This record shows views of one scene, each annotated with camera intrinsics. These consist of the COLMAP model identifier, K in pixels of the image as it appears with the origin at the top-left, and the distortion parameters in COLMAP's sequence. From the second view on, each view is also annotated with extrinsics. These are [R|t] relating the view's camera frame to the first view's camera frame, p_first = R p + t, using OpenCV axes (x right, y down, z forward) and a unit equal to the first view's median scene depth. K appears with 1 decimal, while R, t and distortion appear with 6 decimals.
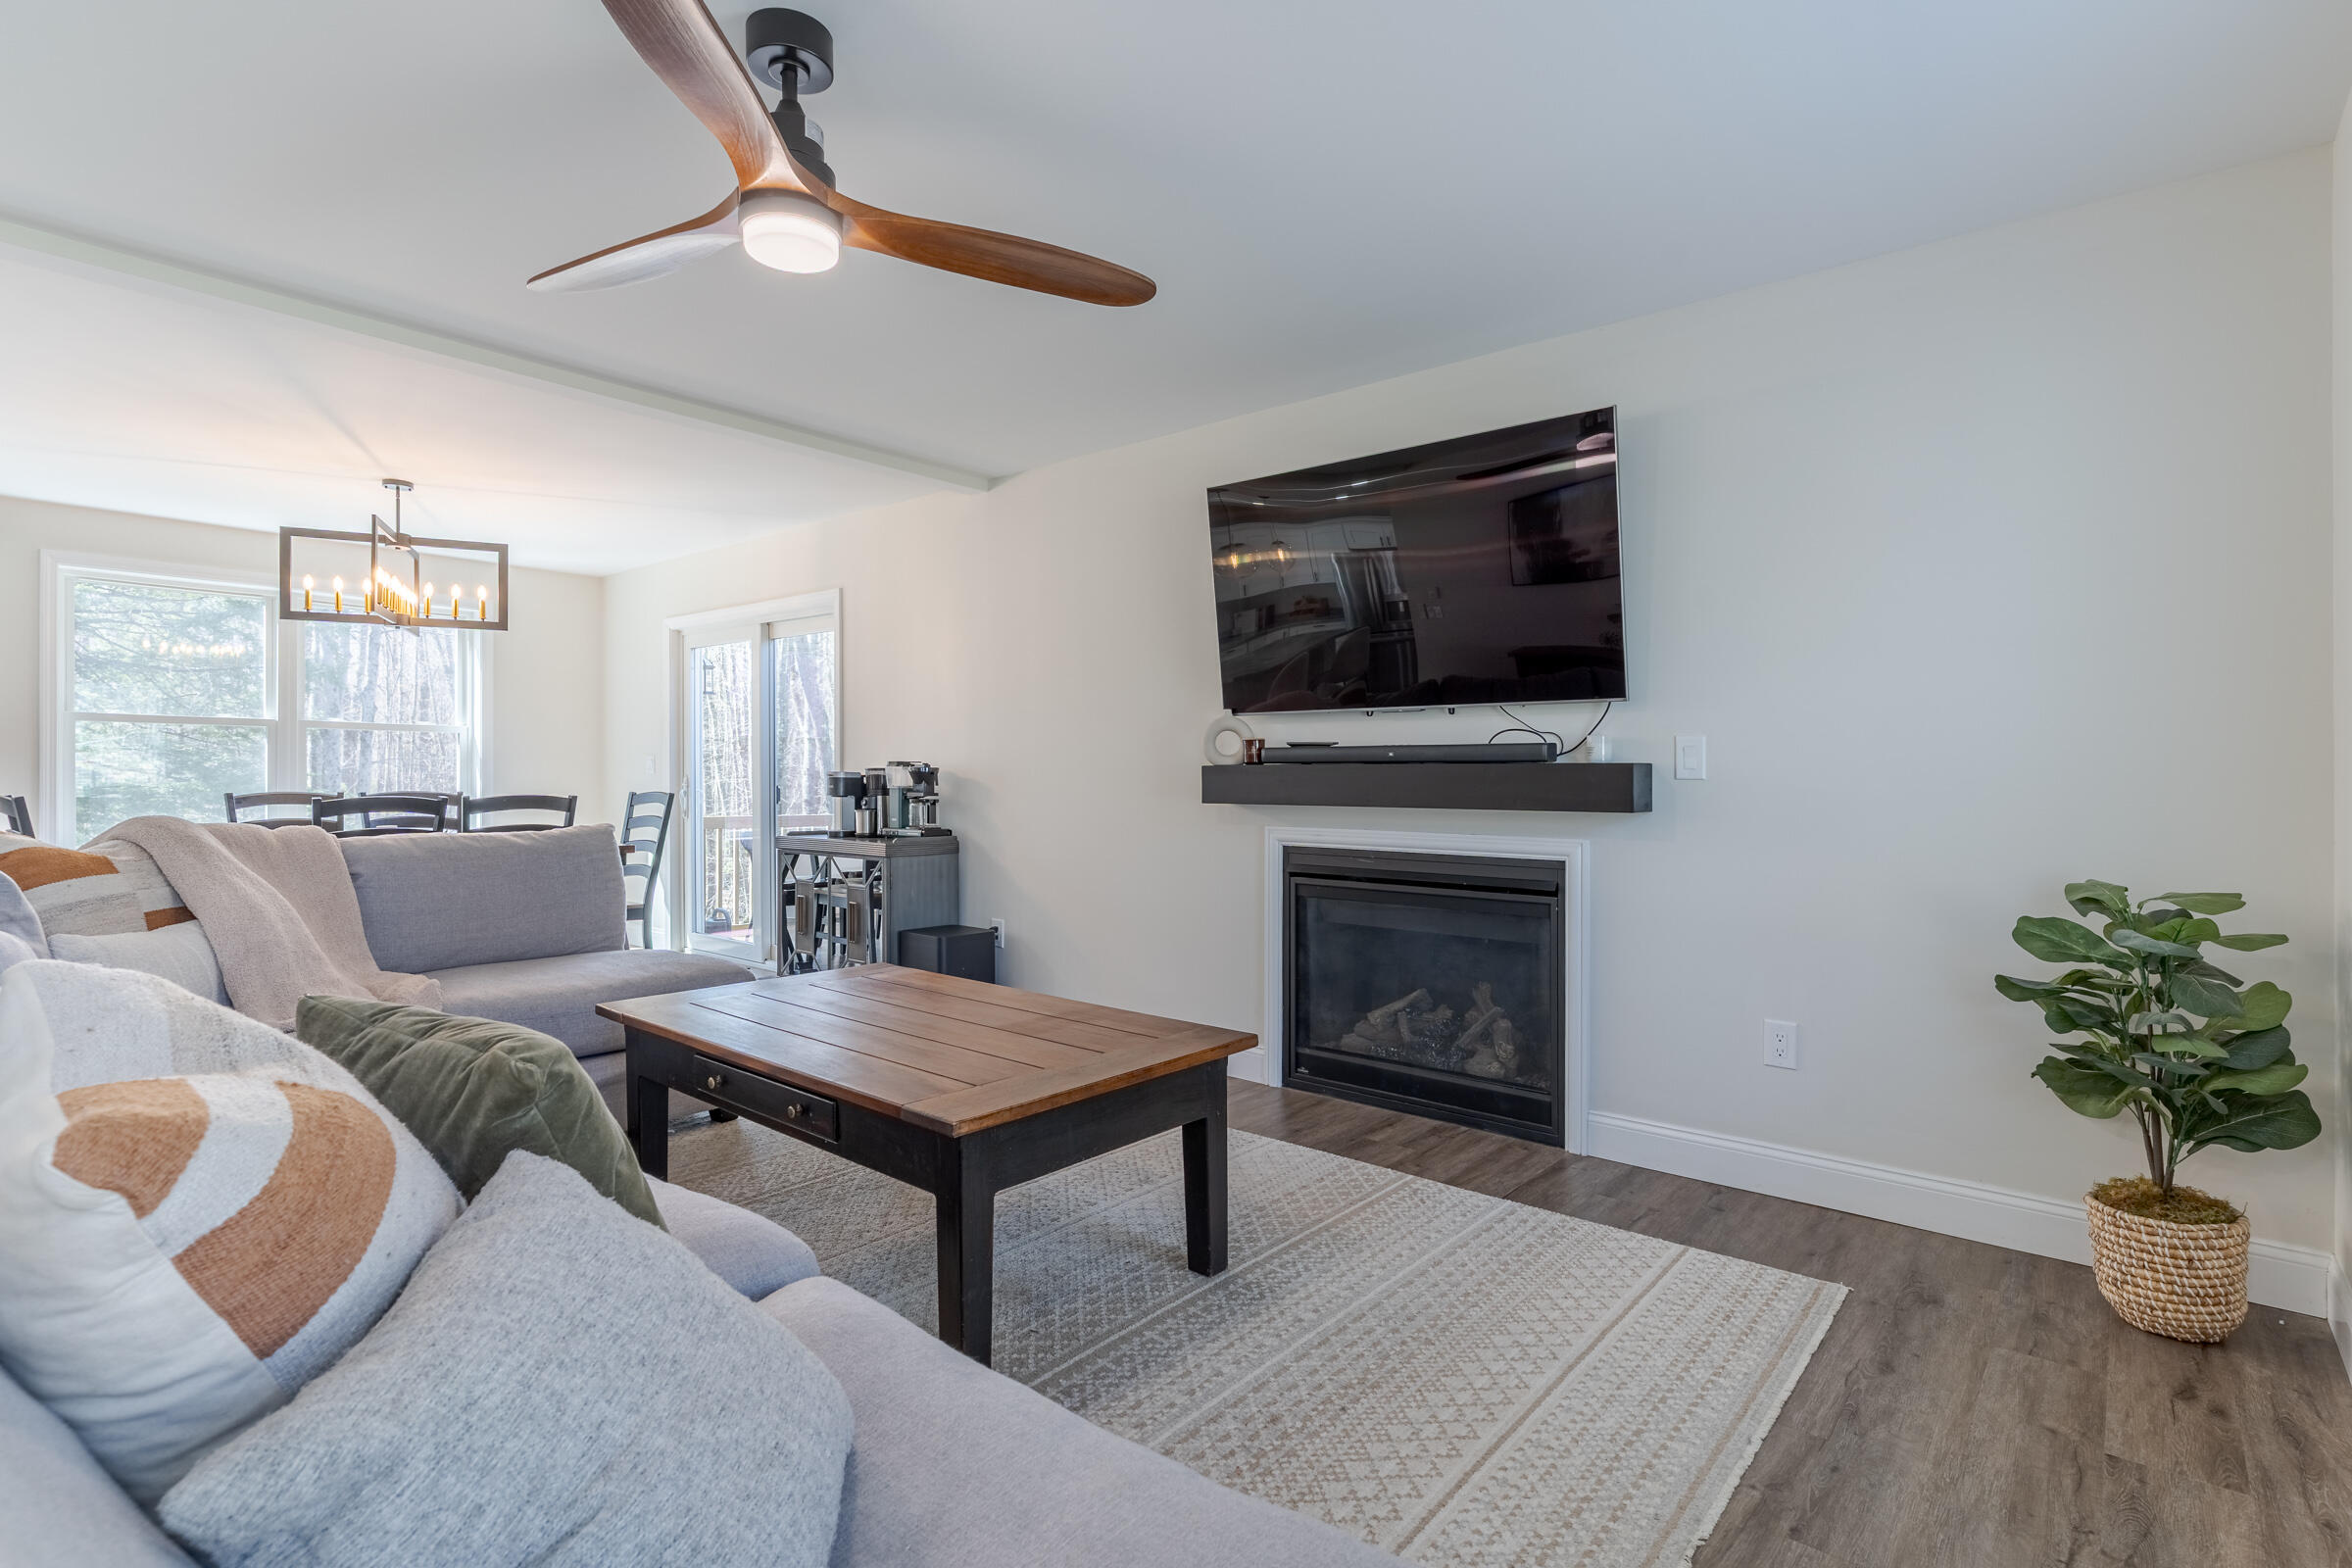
lens RADIAL K [[1120.7, 0, 1171.5], [0, 1120.7, 777.8], [0, 0, 1]] dist [0.004776, 0.000482]
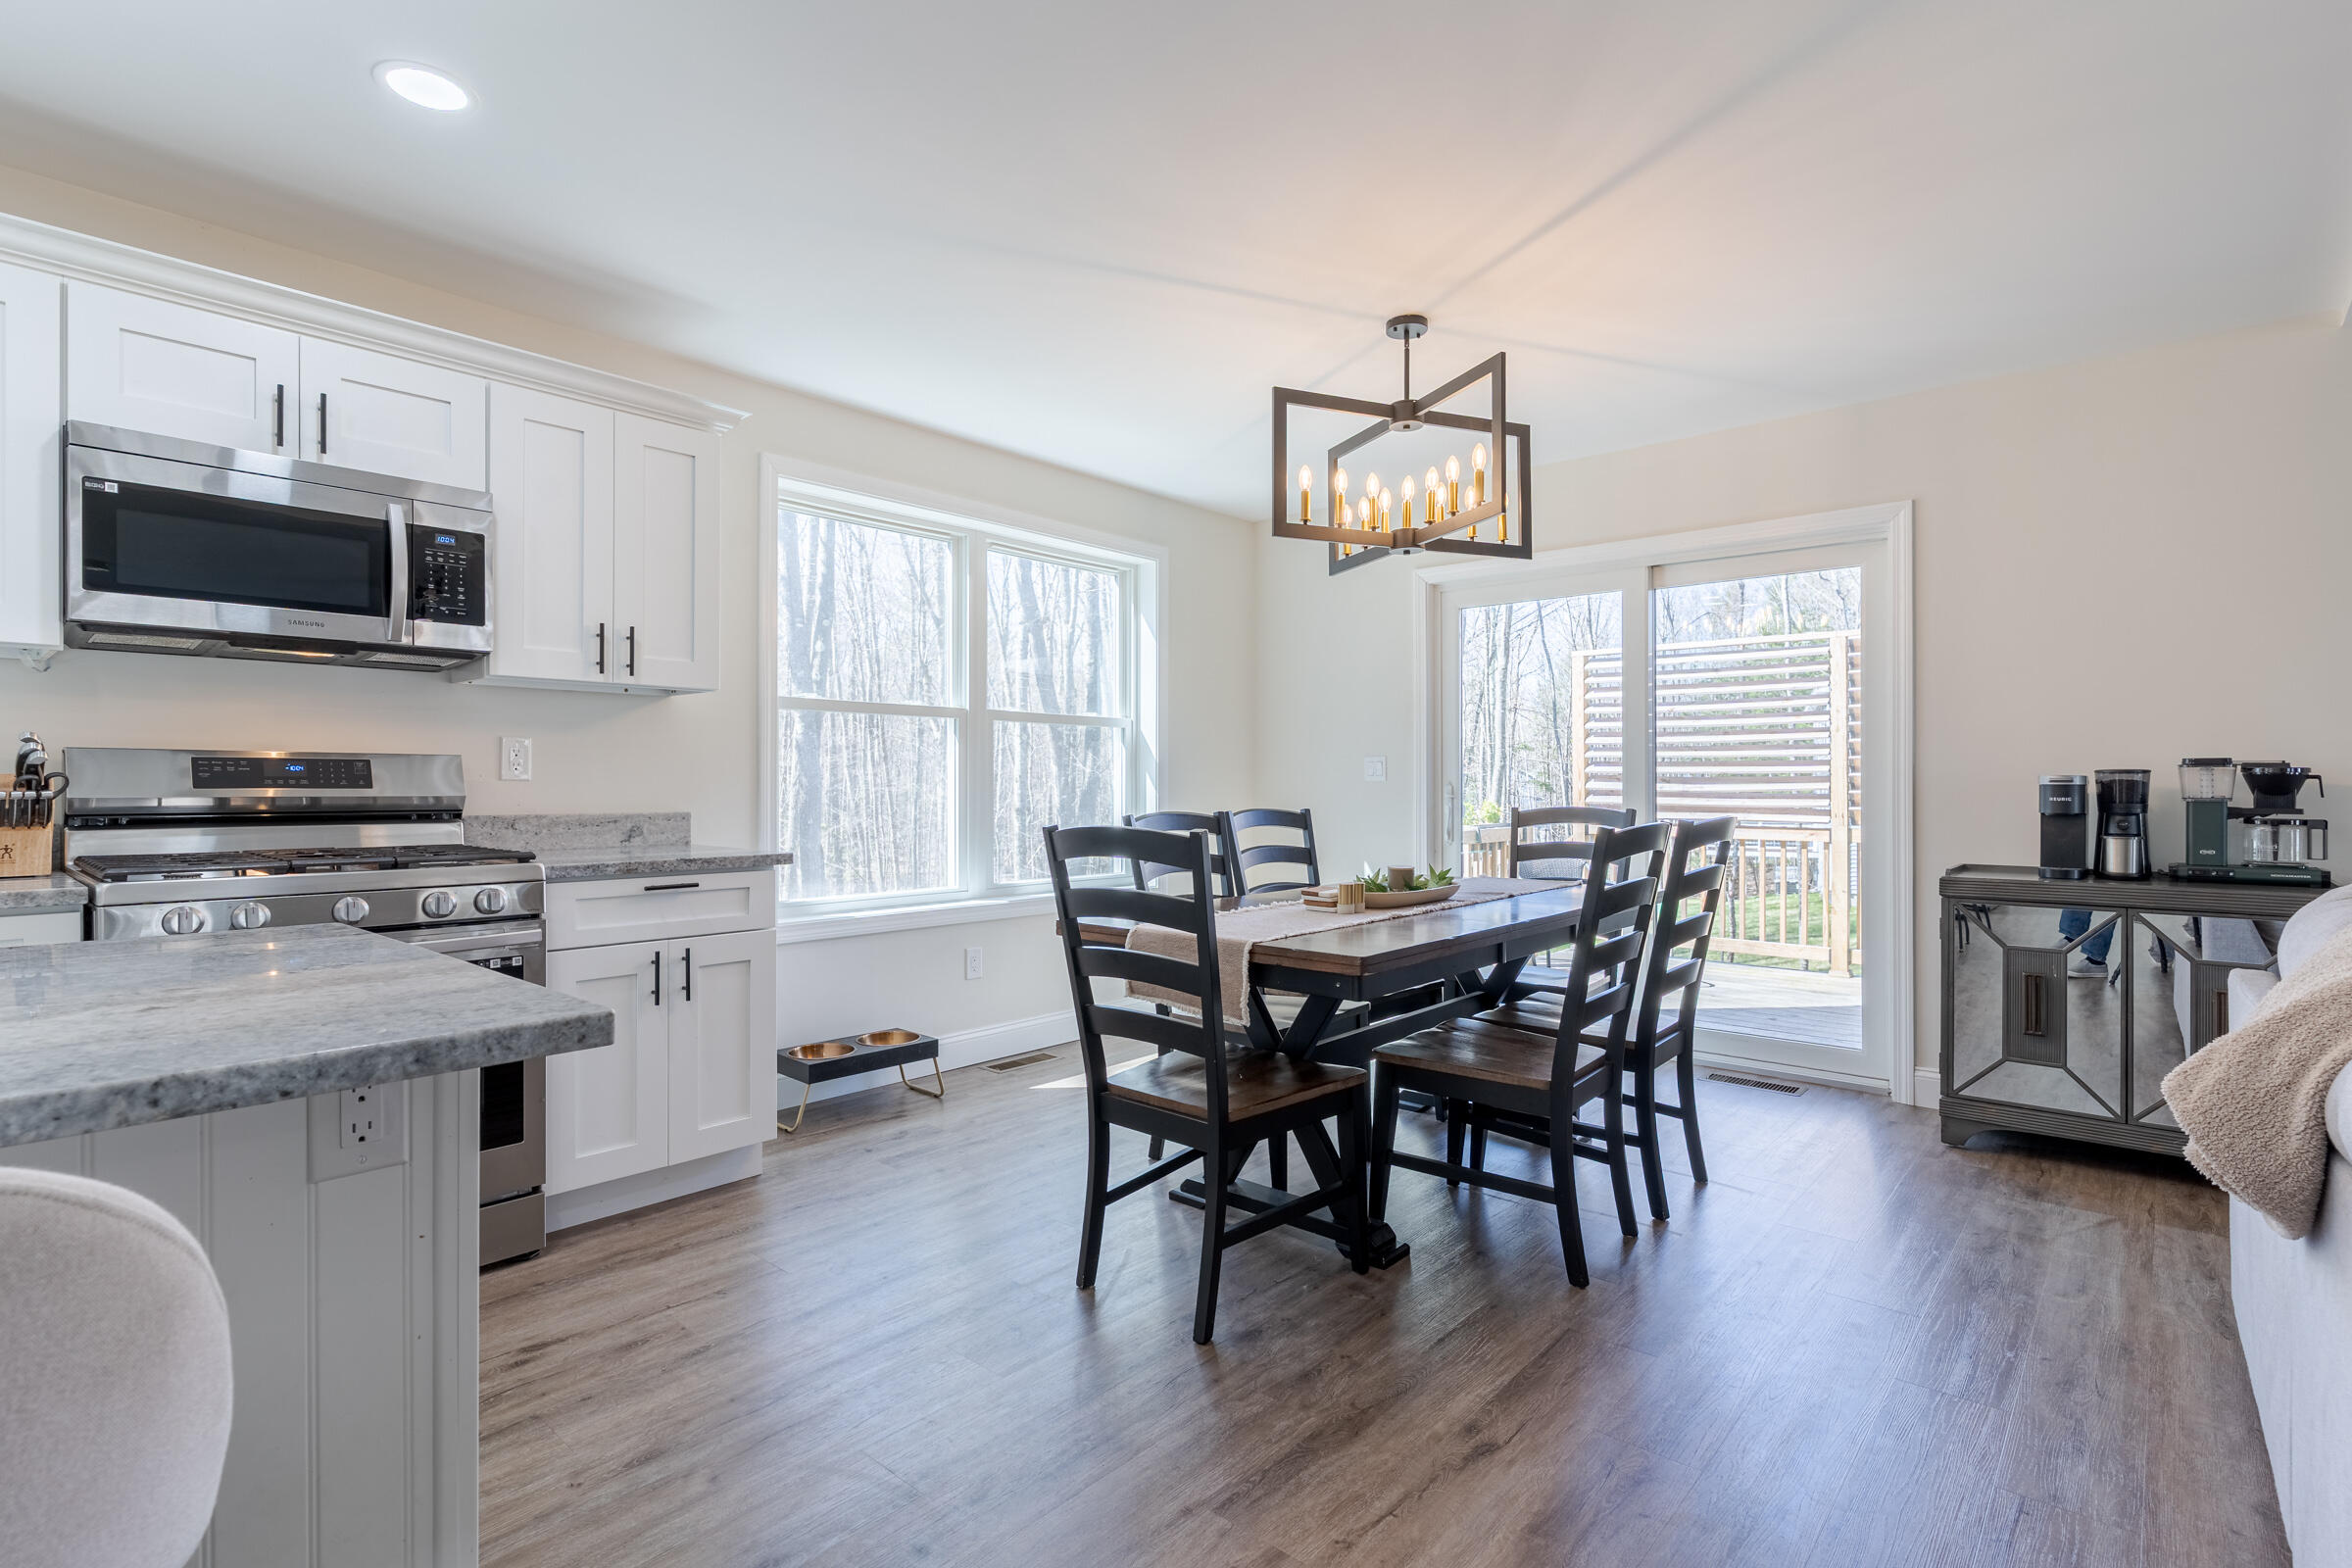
lens RADIAL K [[1120.7, 0, 1176.1], [0, 1120.7, 780.1], [0, 0, 1]] dist [0.004776, 0.000482]
pose [[0.999992, -0.003788, -0.001390, -0.839152], [0.003783, 0.999986, -0.003714, -0.003068], [0.001404, 0.003708, 0.999992, 0.376193]]
